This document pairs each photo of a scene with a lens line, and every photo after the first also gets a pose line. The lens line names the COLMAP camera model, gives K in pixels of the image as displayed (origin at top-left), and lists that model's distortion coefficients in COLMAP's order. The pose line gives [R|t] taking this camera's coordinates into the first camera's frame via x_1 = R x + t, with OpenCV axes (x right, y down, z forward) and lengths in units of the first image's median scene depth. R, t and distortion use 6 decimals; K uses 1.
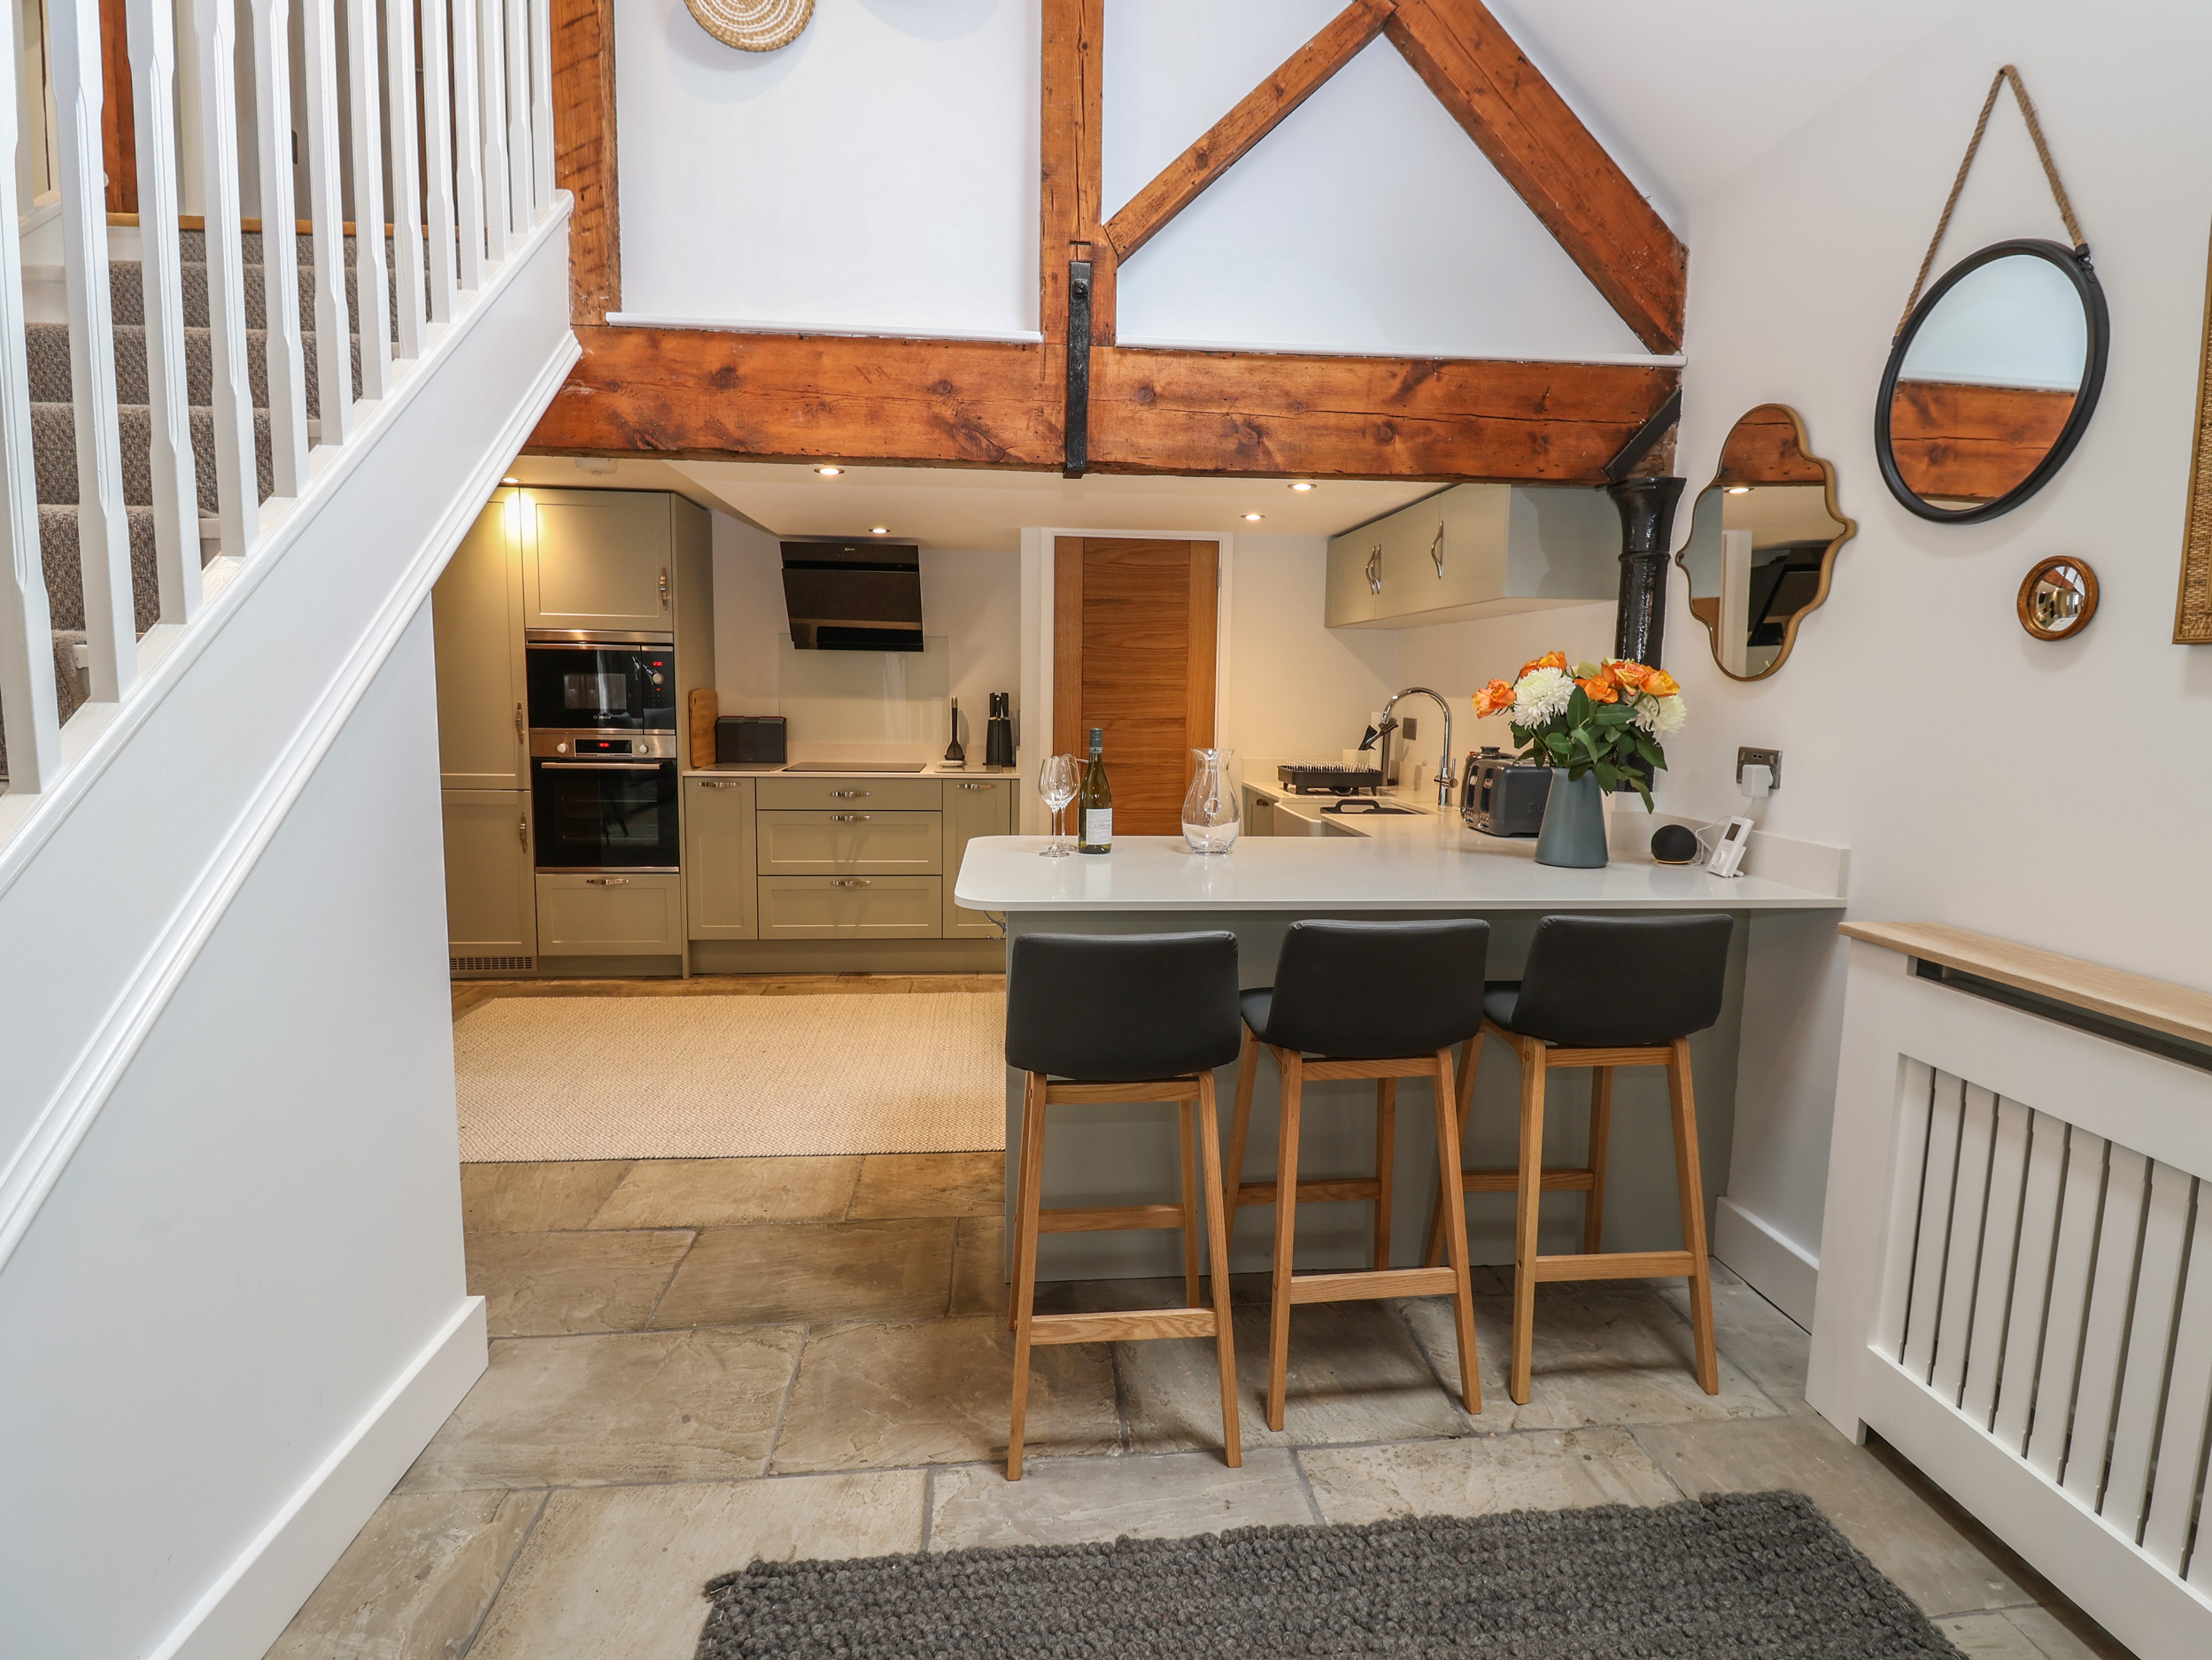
lens RADIAL K [[1170.2, 0, 1121.0], [0, 1170.2, 823.6], [0, 0, 1]] dist [-0.003256, -0.000150]
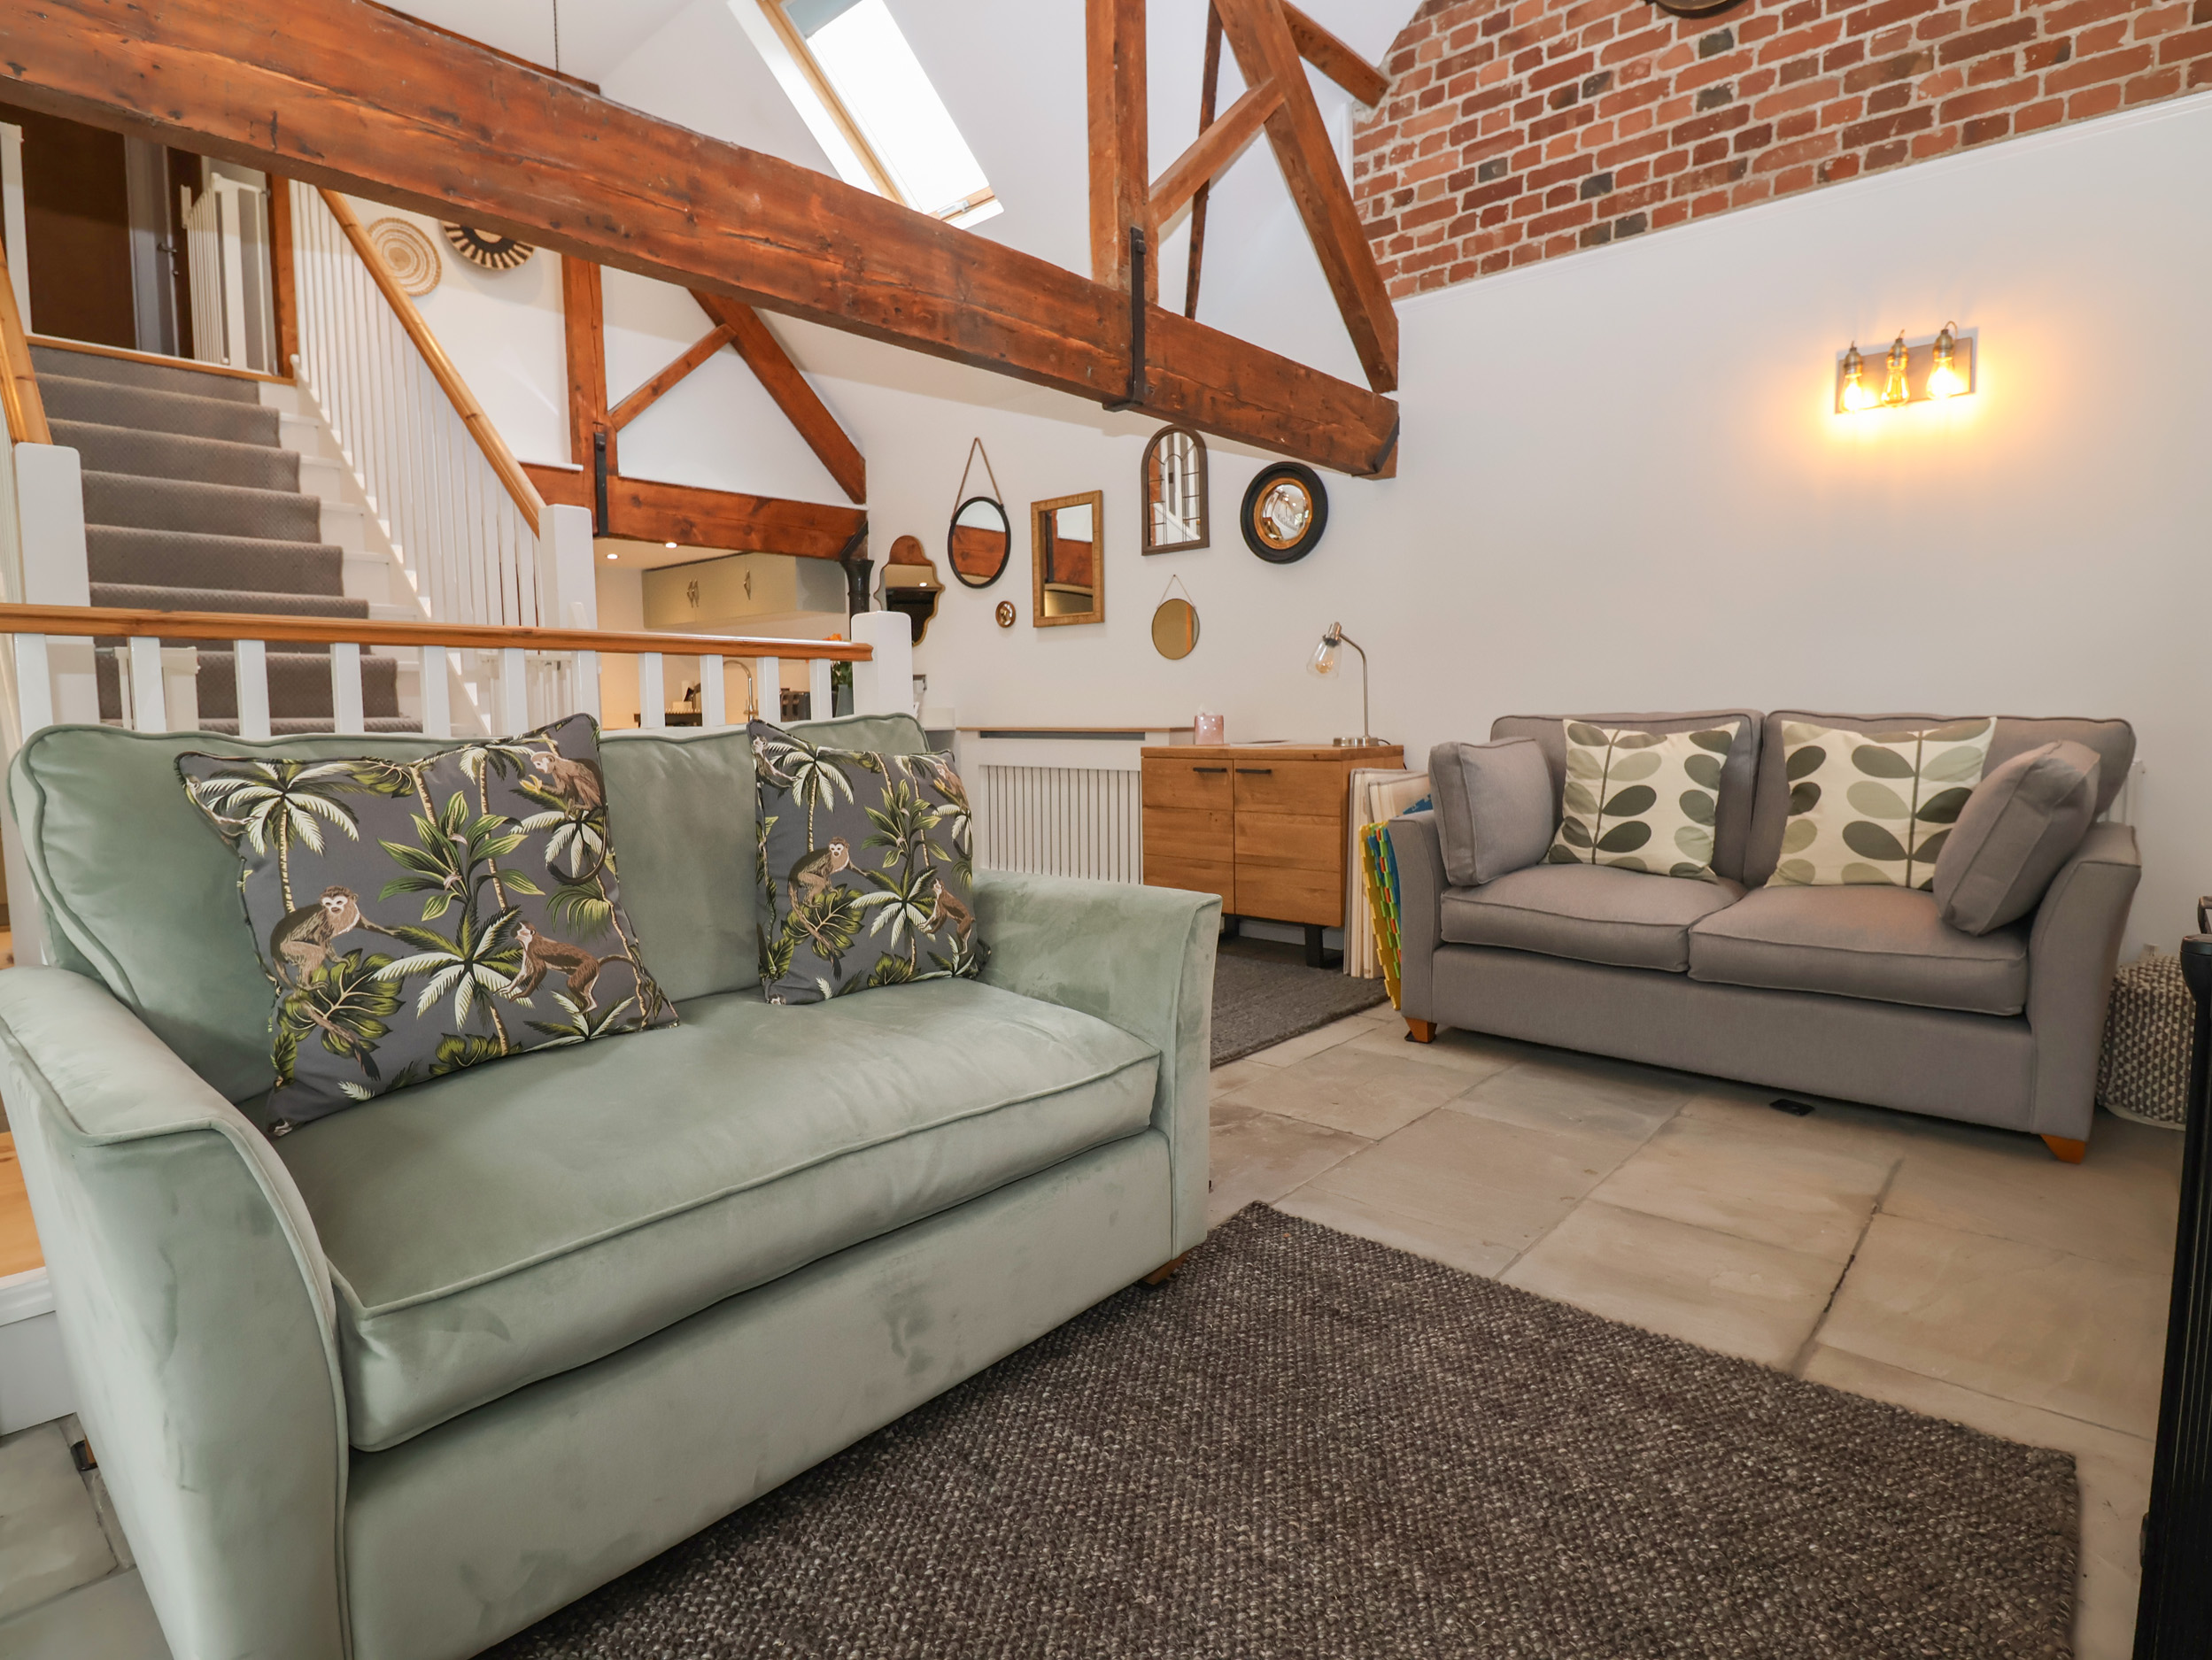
lens RADIAL K [[1170.2, 0, 1121.0], [0, 1170.2, 823.6], [0, 0, 1]] dist [-0.003256, -0.000150]
pose [[0.738101, -0.084153, 0.669421, -0.746247], [0.098231, 0.995022, 0.016774, 0.228472], [-0.667501, 0.053377, 0.742694, -1.005732]]
